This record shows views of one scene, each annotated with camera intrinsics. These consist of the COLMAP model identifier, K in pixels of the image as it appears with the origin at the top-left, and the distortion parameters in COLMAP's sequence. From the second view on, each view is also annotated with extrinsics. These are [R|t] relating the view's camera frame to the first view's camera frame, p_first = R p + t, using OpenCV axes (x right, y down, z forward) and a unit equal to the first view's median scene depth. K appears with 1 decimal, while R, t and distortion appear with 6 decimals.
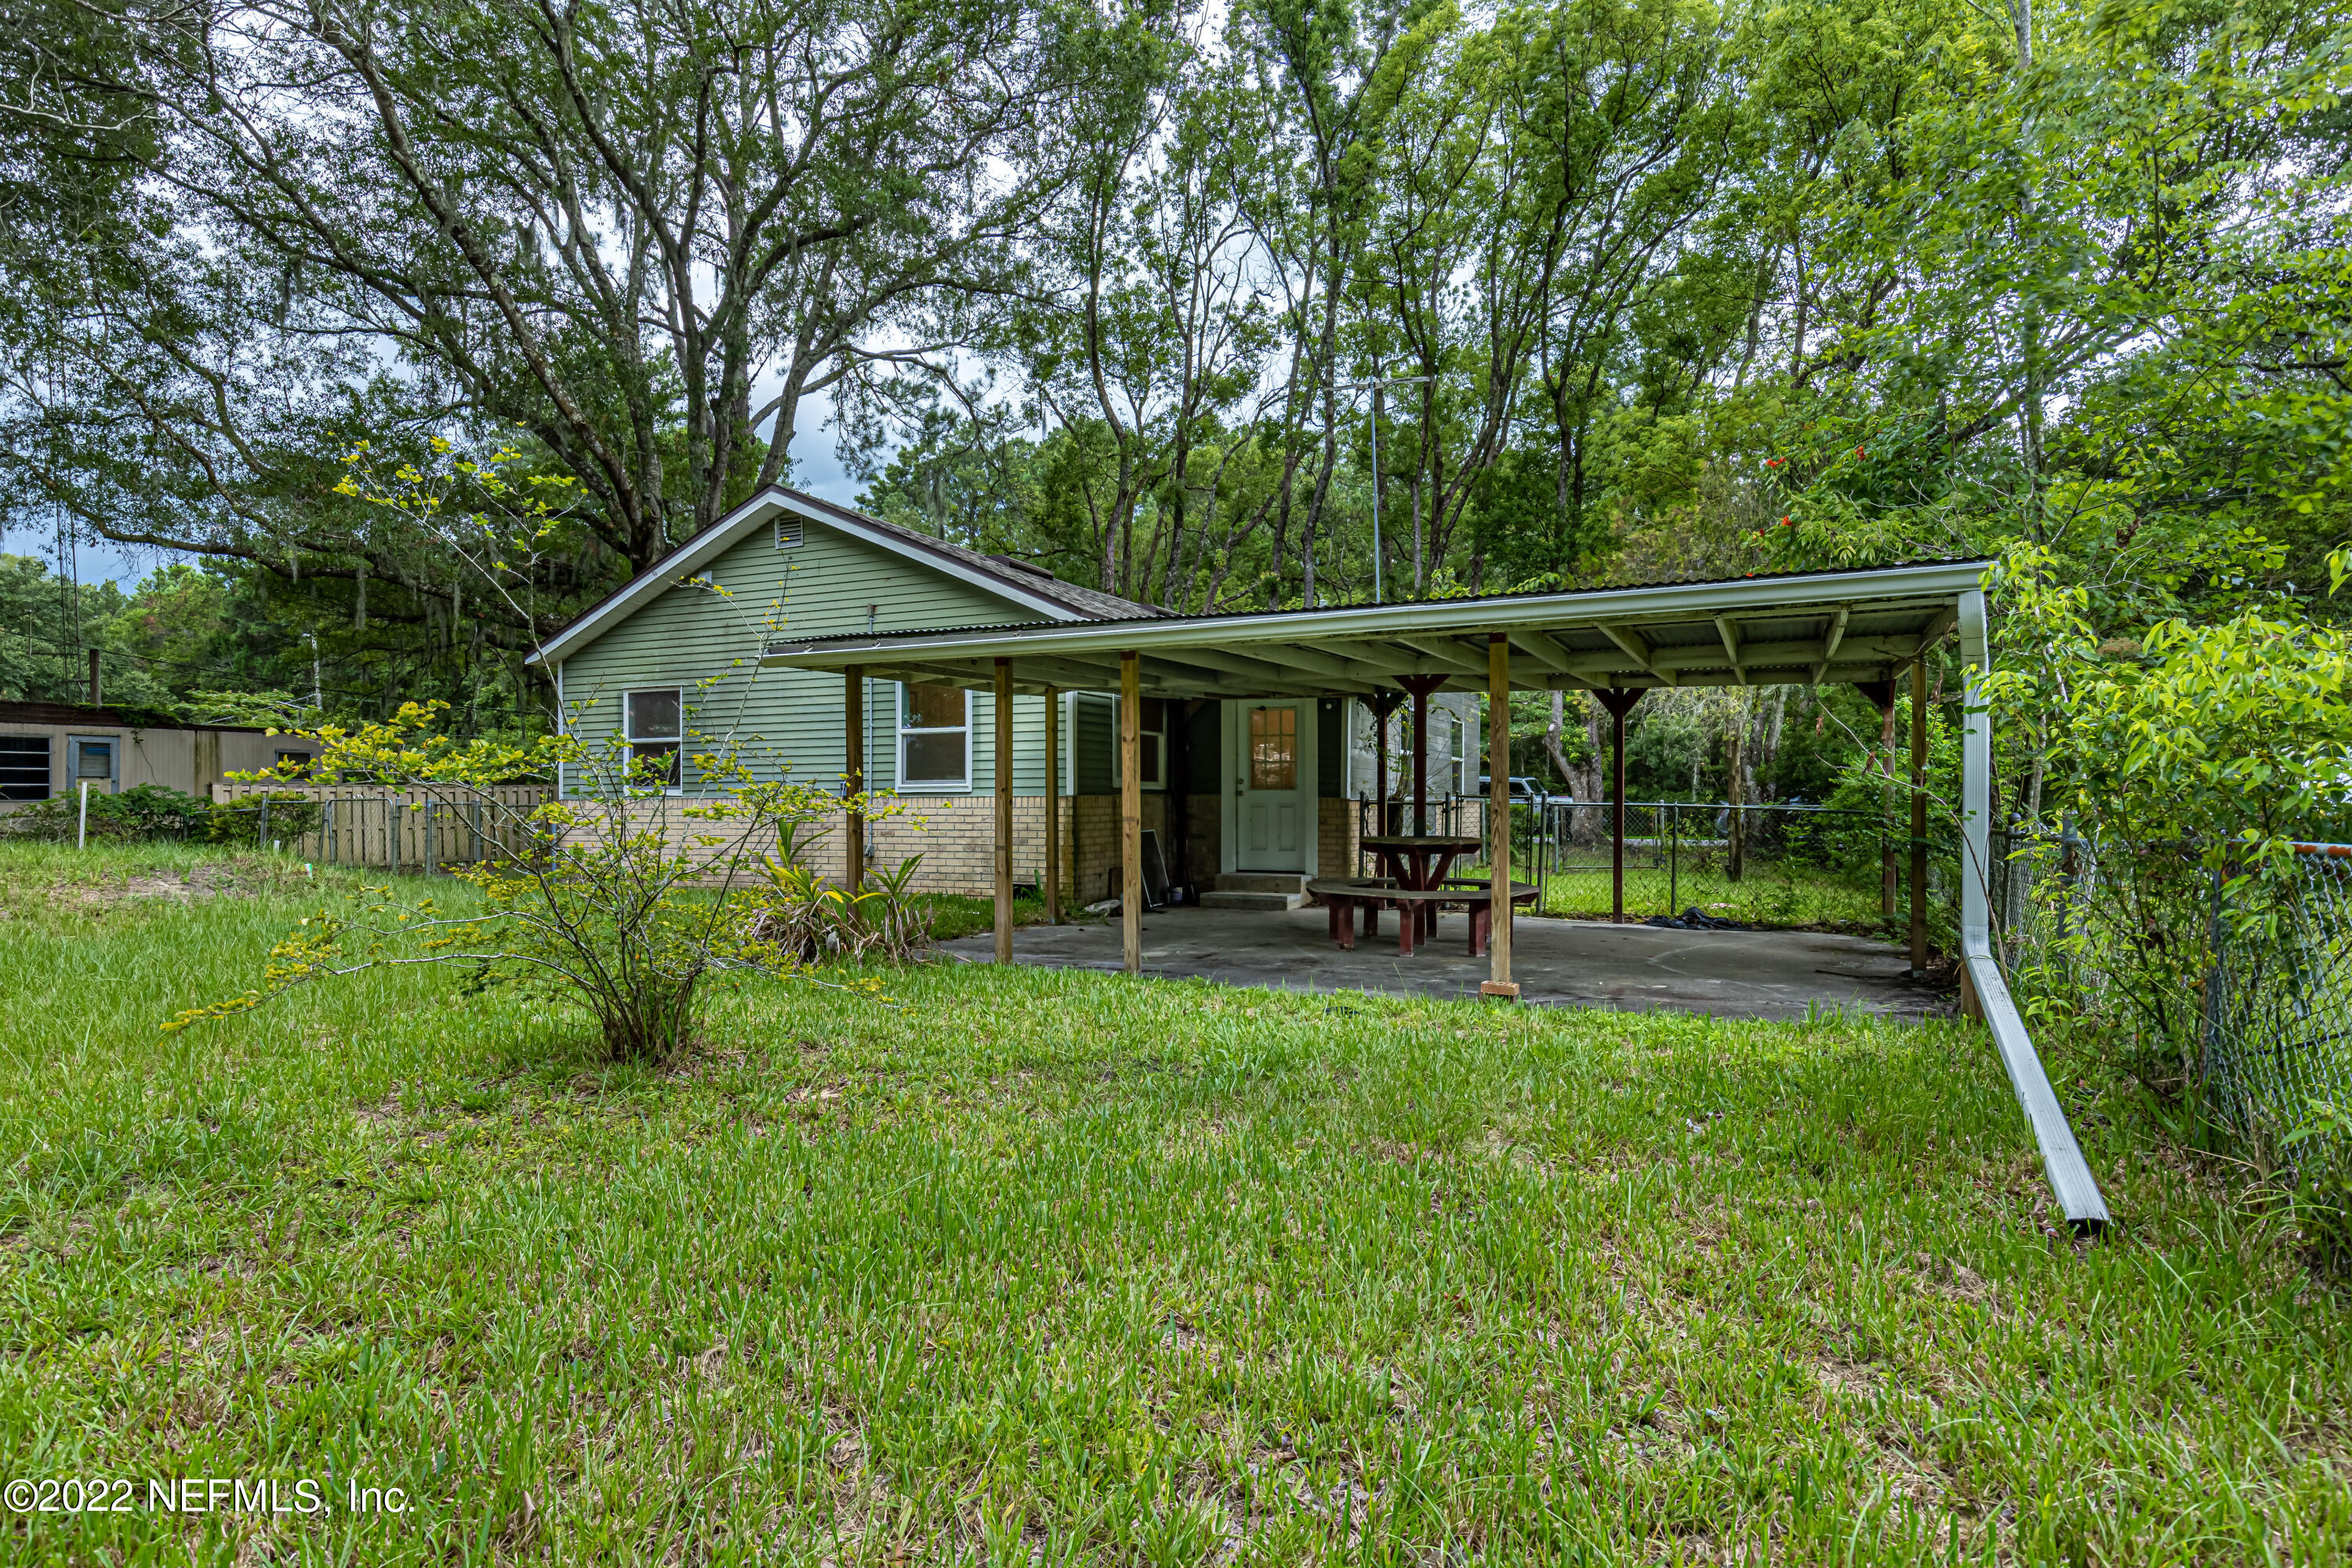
lens RADIAL K [[1305.2, 0, 1176.0], [0, 1305.2, 784.0], [0, 0, 1]] dist [0.001078, 0.000143]
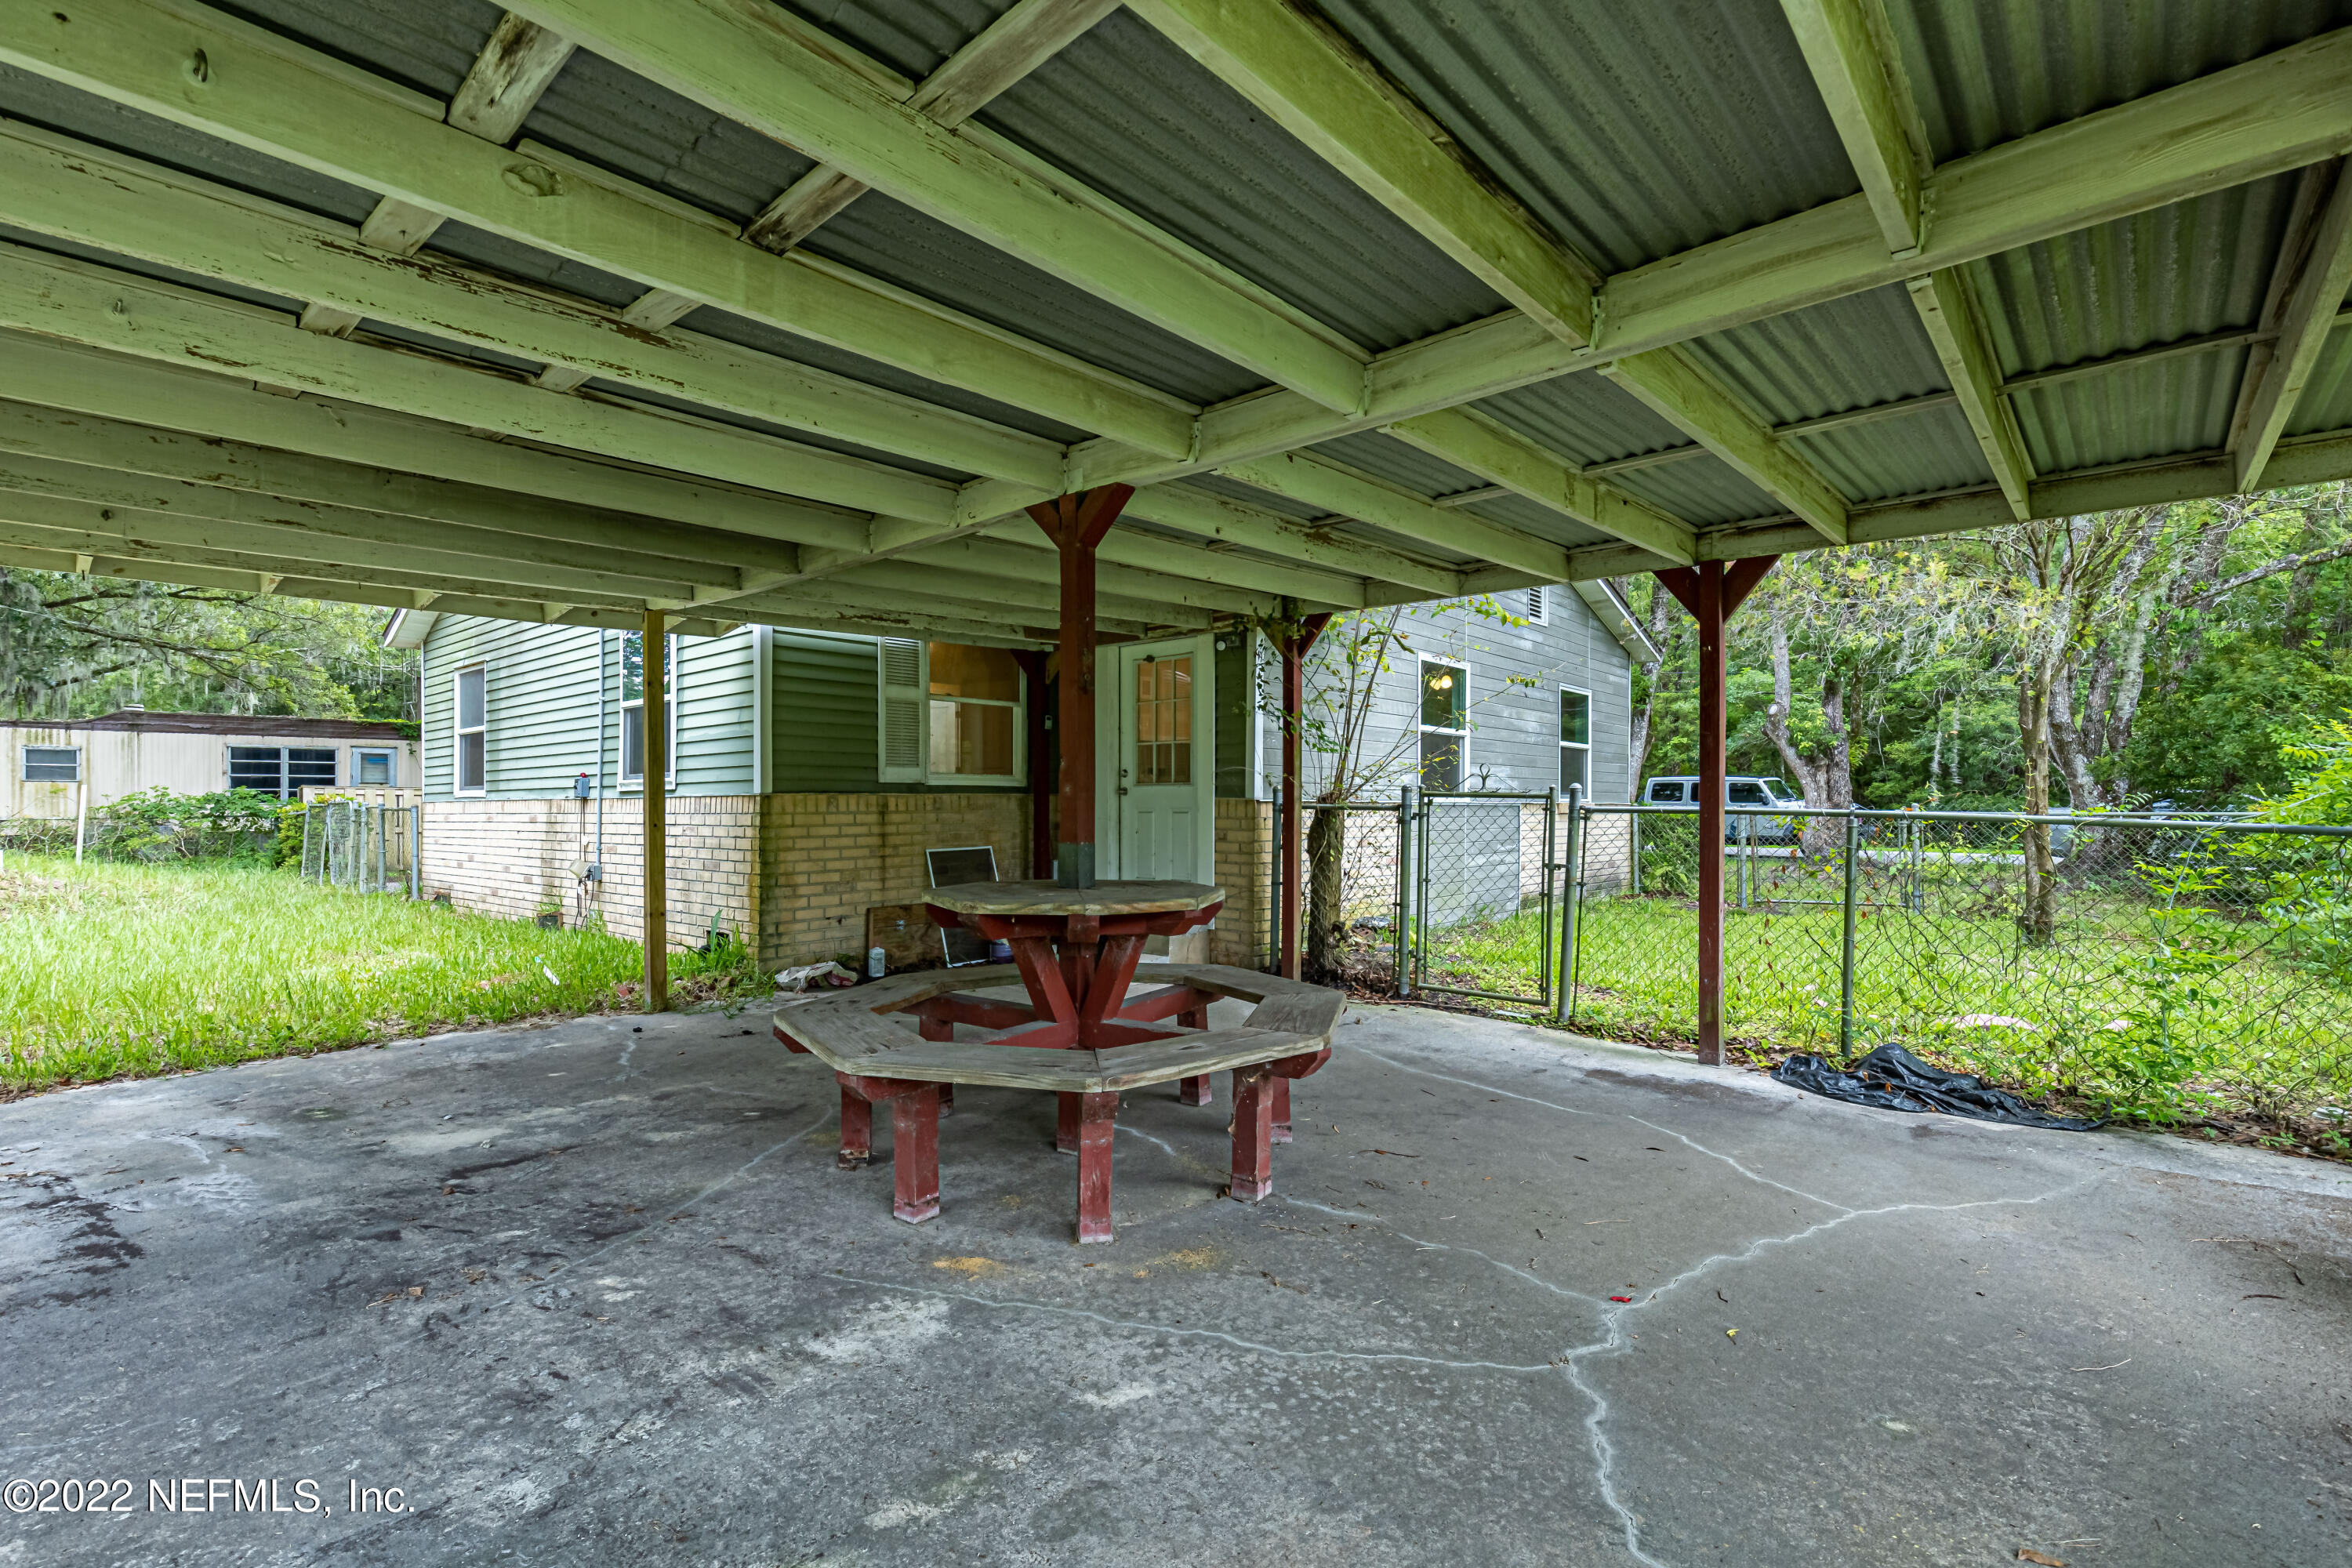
lens RADIAL K [[1066.9, 0, 1180.0], [0, 1066.9, 801.9], [0, 0, 1]] dist [0.006855, 0.000161]
pose [[0.956731, 0.000340, -0.290973, 0.243871], [0.002503, 0.999953, 0.009397, 0.007601], [0.290963, -0.009719, 0.956685, 0.526216]]
